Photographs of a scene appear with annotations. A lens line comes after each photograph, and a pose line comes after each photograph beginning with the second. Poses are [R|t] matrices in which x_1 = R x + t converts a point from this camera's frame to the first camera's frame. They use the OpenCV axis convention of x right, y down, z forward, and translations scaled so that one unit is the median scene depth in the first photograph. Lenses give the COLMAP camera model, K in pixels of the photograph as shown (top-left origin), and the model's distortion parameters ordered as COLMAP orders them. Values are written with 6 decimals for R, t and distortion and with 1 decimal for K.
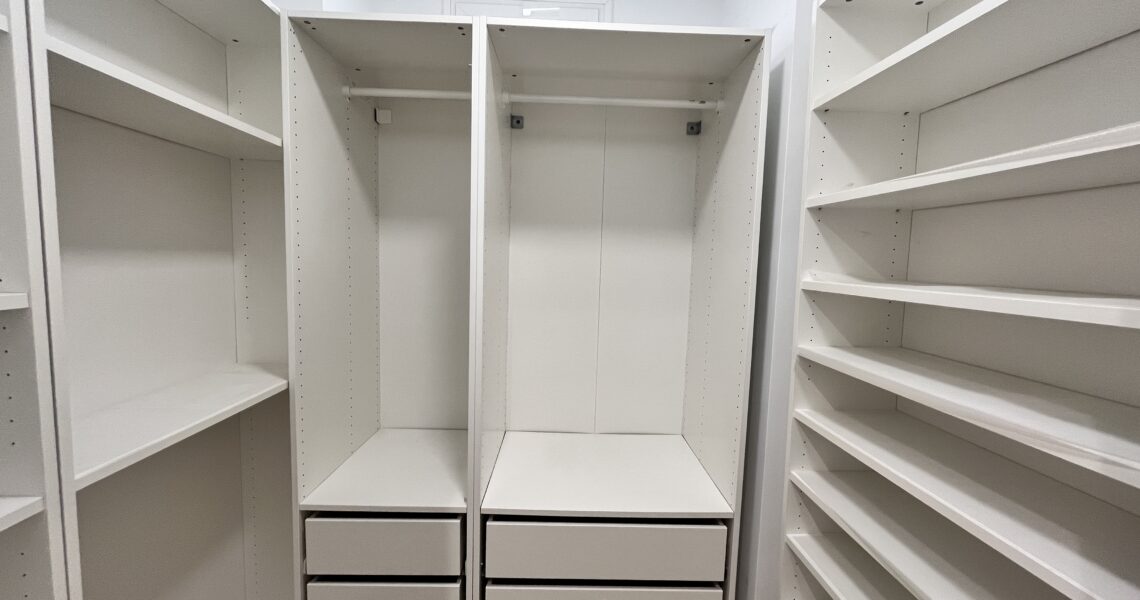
lens RADIAL K [[464.9, 0, 570.0], [0, 464.9, 300.0], [0, 0, 1]] dist [-0.000904, 0.000412]
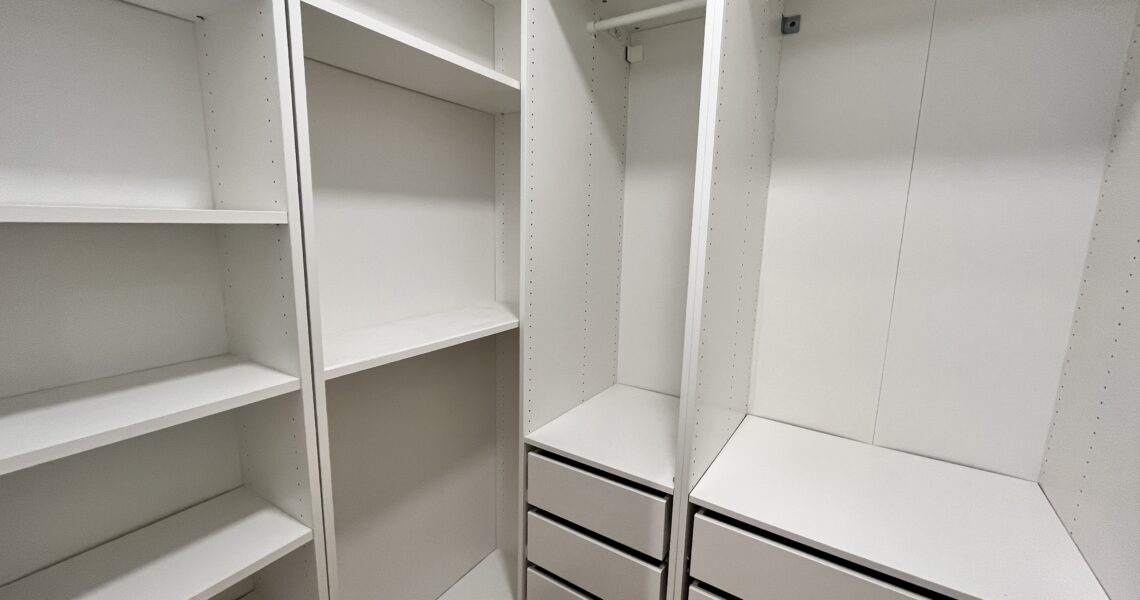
lens RADIAL K [[464.9, 0, 570.0], [0, 464.9, 300.0], [0, 0, 1]] dist [-0.000904, 0.000412]
pose [[0.824035, 0.085681, -0.560023, 0.071029], [-0.051226, 0.995717, 0.076965, 0.039497], [0.564219, -0.034734, 0.824894, 0.189632]]
